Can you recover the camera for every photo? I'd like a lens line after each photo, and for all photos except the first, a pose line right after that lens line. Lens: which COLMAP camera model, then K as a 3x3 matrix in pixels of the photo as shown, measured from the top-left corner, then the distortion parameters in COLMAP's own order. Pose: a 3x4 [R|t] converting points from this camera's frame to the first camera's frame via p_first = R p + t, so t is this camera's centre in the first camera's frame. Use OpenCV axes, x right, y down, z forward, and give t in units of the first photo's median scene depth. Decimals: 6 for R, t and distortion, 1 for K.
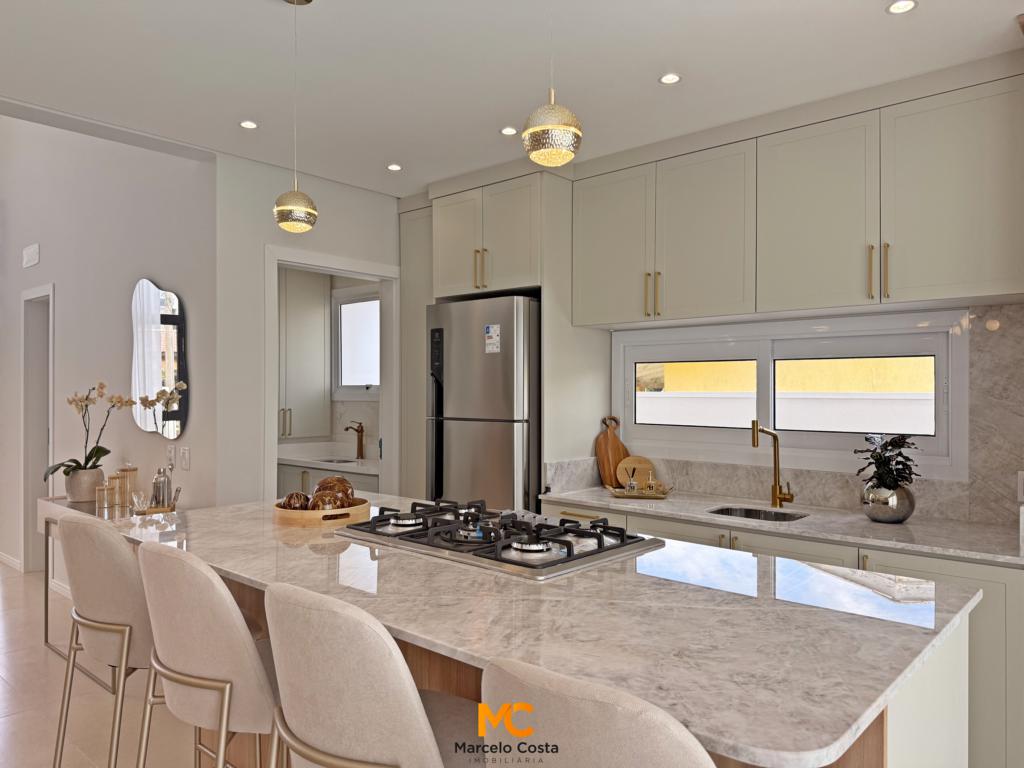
lens RADIAL K [[720.1, 0, 511.9], [0, 720.1, 385.0], [0, 0, 1]] dist [0.038561, -0.027829]
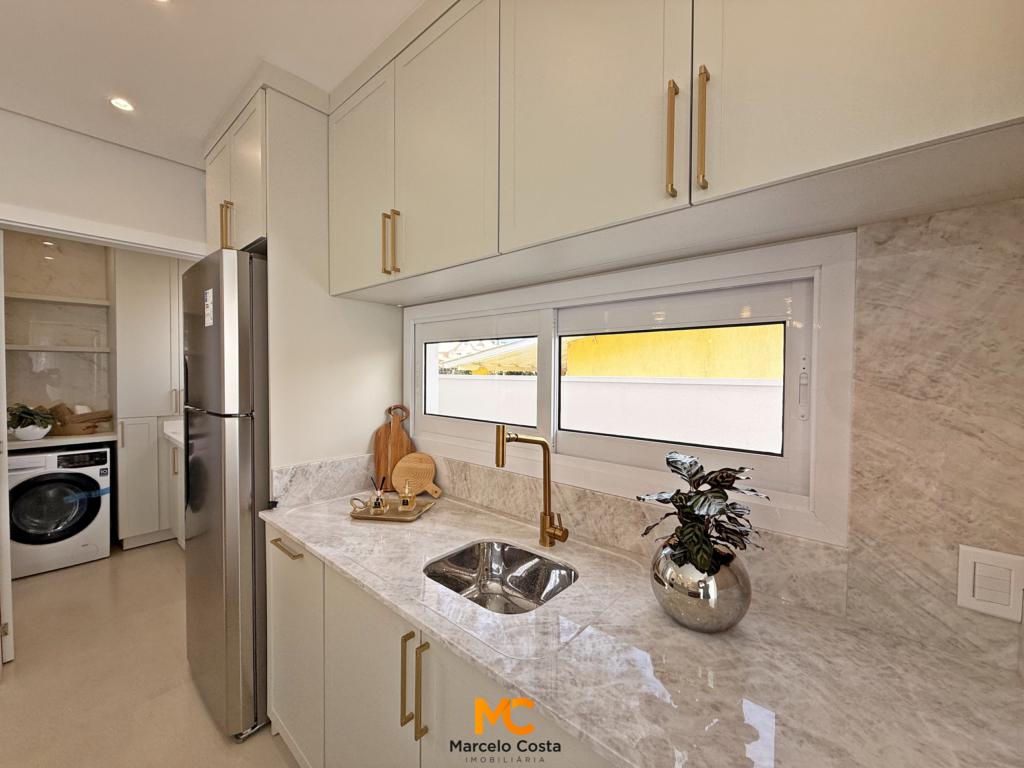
lens RADIAL K [[407.5, 0, 506.7], [0, 407.5, 381.1], [0, 0, 1]] dist [0.012817, -0.000208]
pose [[0.999983, 0.005515, 0.001893, 0.330981], [-0.005562, 0.999653, 0.025739, 0.000575], [-0.001750, -0.025749, 0.999667, 0.621747]]
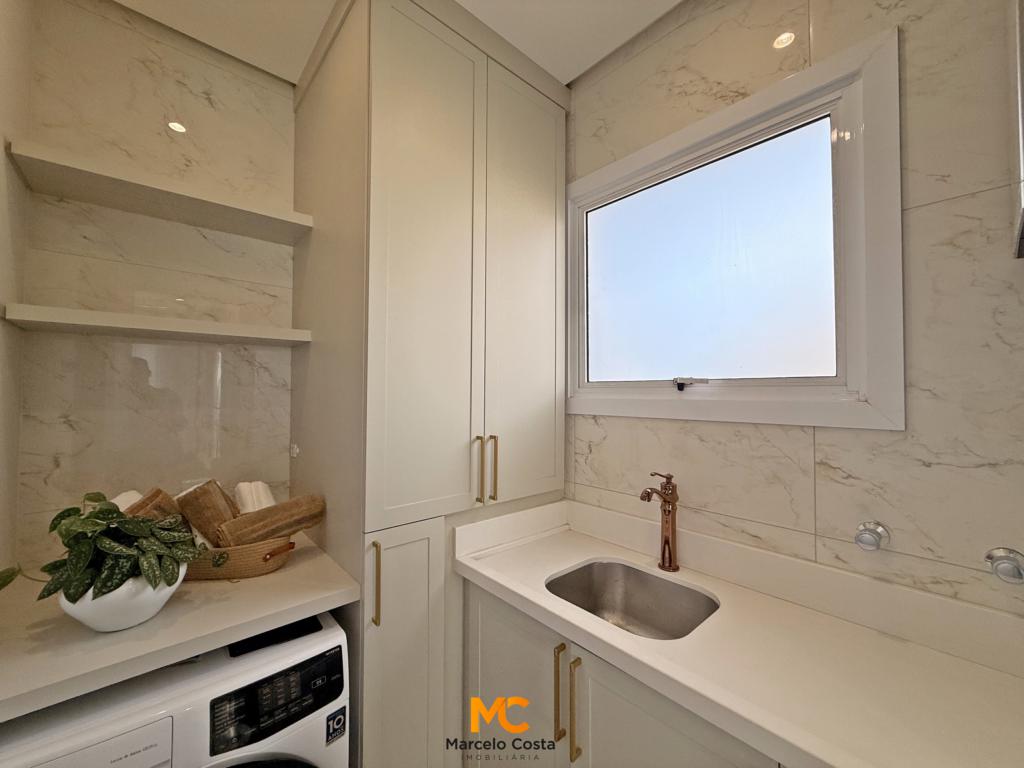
lens RADIAL K [[407.5, 0, 509.5], [0, 407.5, 383.7], [0, 0, 1]] dist [0.012817, -0.000208]
pose [[0.992377, -0.004042, -0.123172, -0.463786], [0.001793, 0.999830, -0.018365, 0.011416], [0.123226, 0.018004, 0.992215, 1.320081]]
